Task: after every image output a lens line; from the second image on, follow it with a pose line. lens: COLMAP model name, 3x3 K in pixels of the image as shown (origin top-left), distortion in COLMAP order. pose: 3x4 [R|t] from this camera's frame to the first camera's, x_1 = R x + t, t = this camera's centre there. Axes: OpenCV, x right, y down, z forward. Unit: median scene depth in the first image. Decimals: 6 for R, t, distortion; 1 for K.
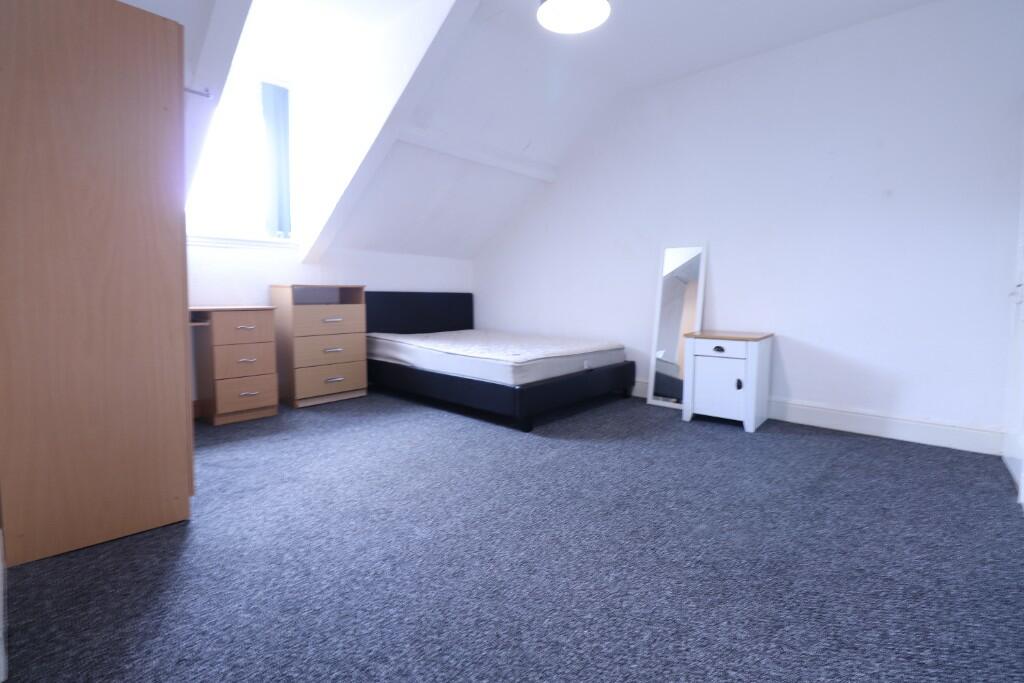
lens RADIAL K [[480.3, 0, 512.3], [0, 480.3, 334.2], [0, 0, 1]] dist [0.000578, -0.009563]
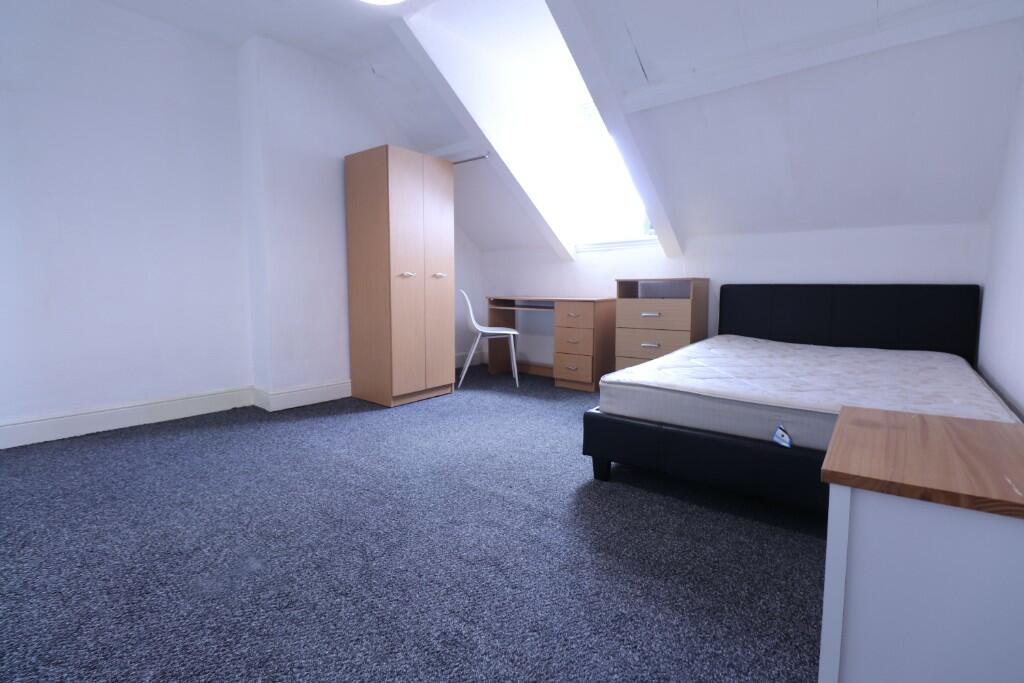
lens RADIAL K [[480.3, 0, 512.3], [0, 480.3, 334.2], [0, 0, 1]] dist [0.000578, -0.009563]
pose [[0.033243, 0.089257, -0.995454, 0.972427], [-0.080658, 0.992995, 0.086343, -0.084198], [0.996187, 0.077421, 0.040209, 1.115763]]
